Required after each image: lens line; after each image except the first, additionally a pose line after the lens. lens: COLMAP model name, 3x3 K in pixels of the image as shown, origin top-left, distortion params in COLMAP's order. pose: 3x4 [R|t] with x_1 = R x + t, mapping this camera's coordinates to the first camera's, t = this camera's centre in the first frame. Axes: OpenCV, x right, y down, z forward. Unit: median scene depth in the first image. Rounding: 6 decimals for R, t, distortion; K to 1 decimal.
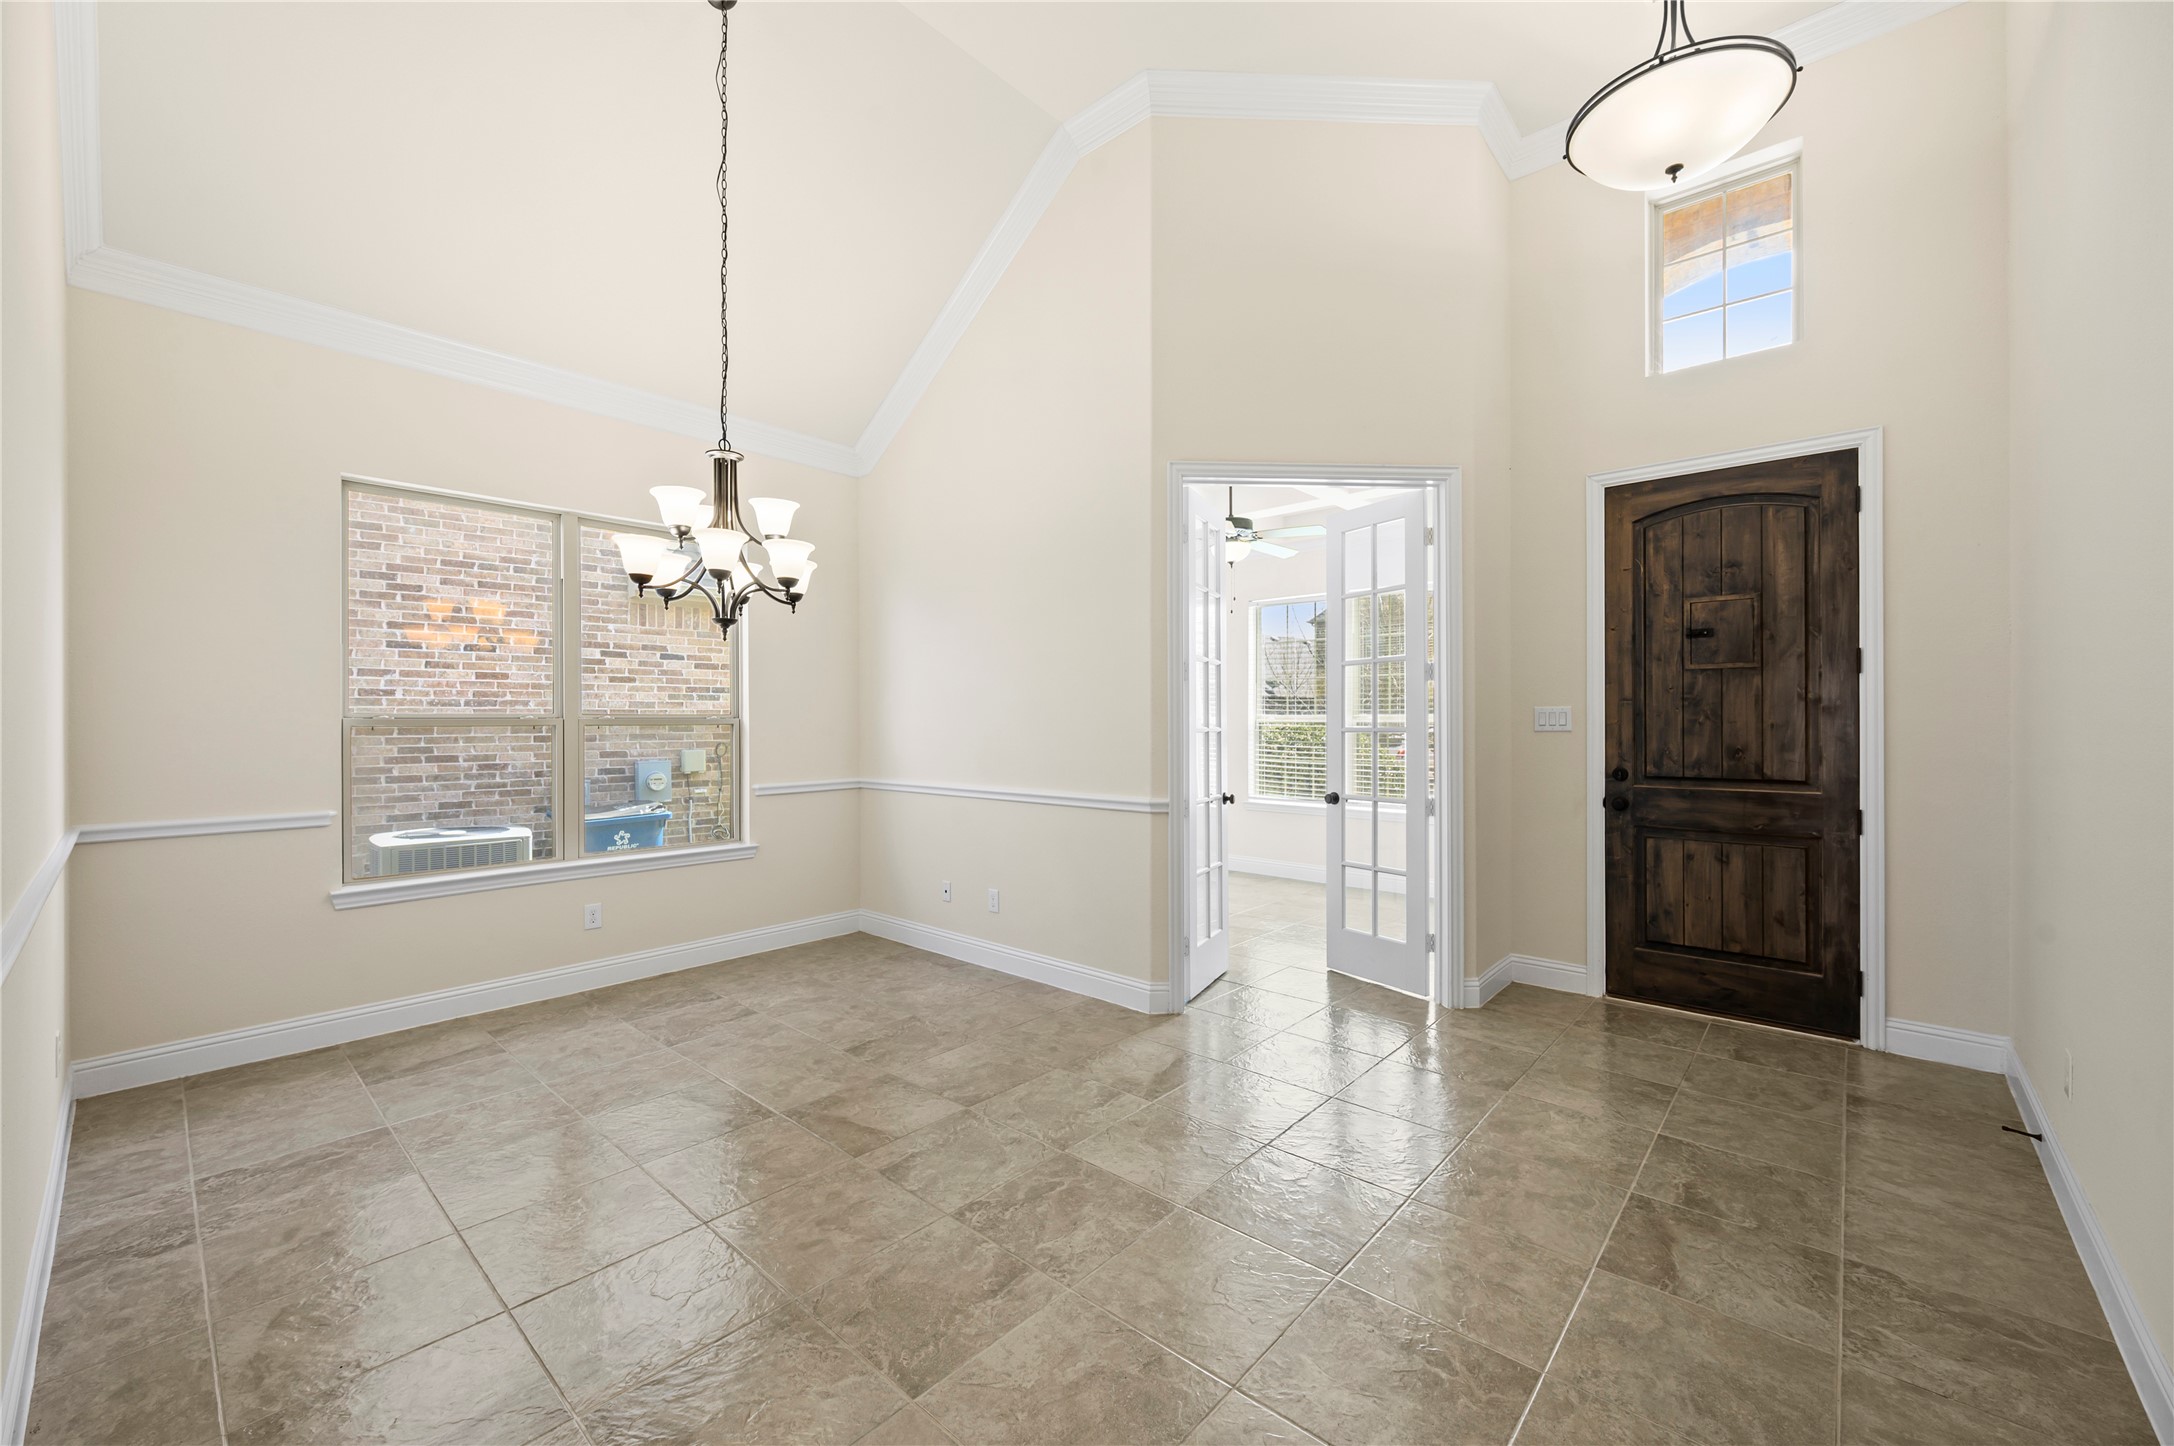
lens RADIAL K [[861.9, 0, 1094.4], [0, 861.9, 725.1], [0, 0, 1]] dist [-0.001490, 0.001218]
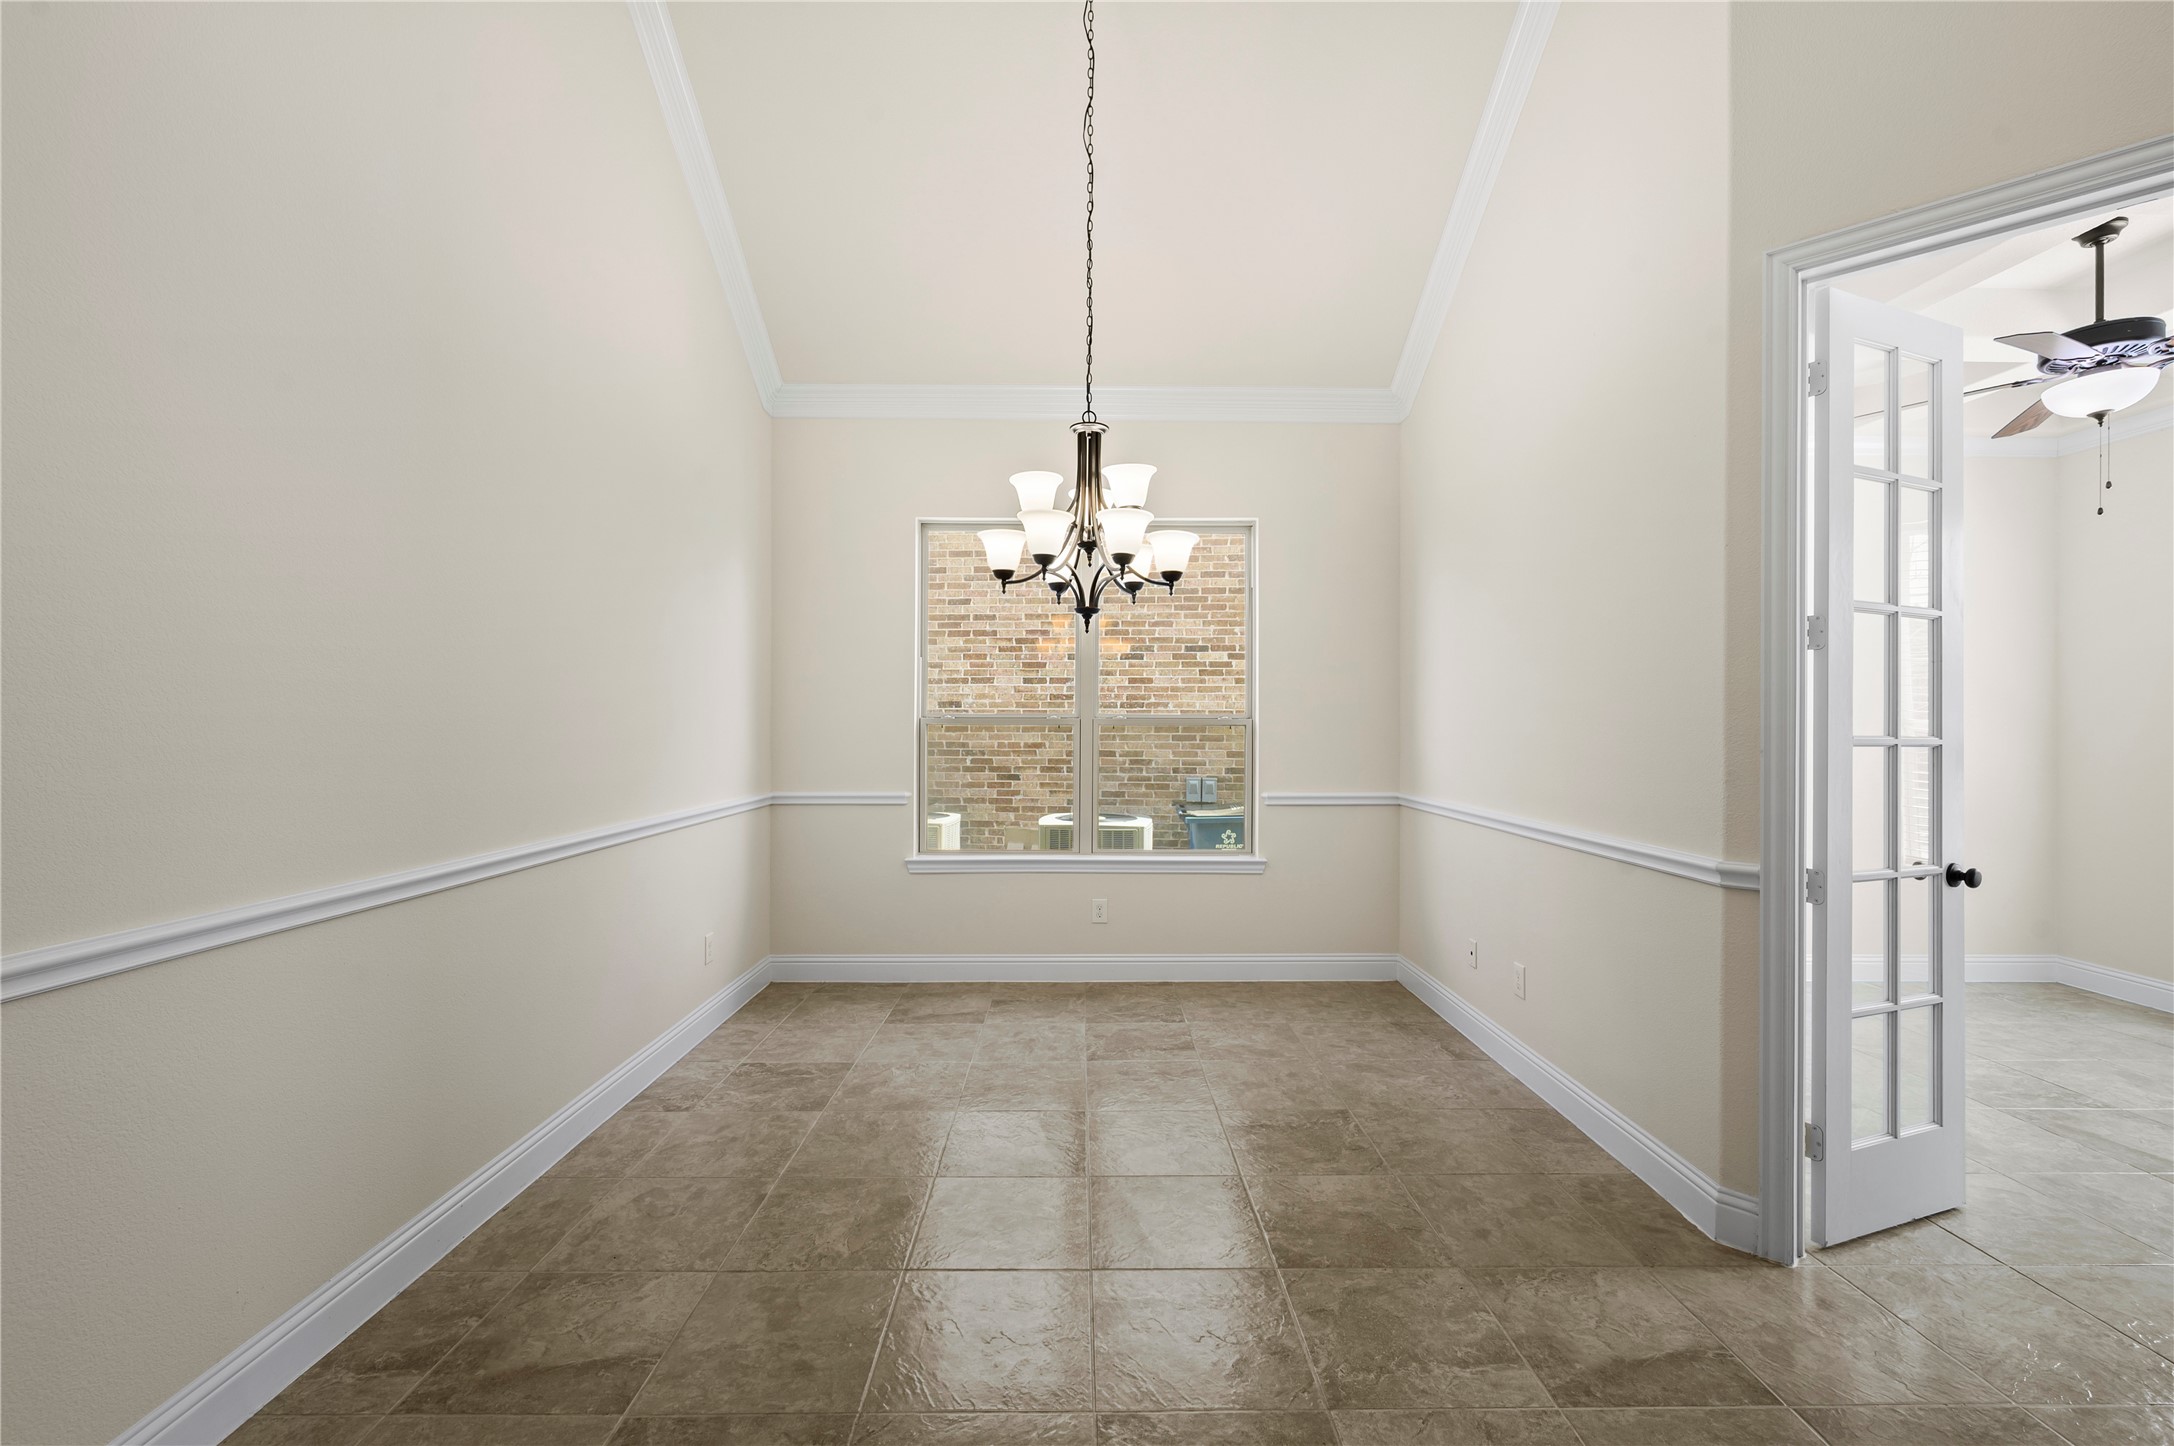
lens RADIAL K [[903.8, 0, 1085.4], [0, 903.8, 720.8], [0, 0, 1]] dist [0.001872, -0.000835]
pose [[0.672039, 0.003183, -0.740509, 0.223906], [-0.008745, 0.999955, -0.003638, -0.000330], [0.740464, 0.008921, 0.672037, 0.289829]]
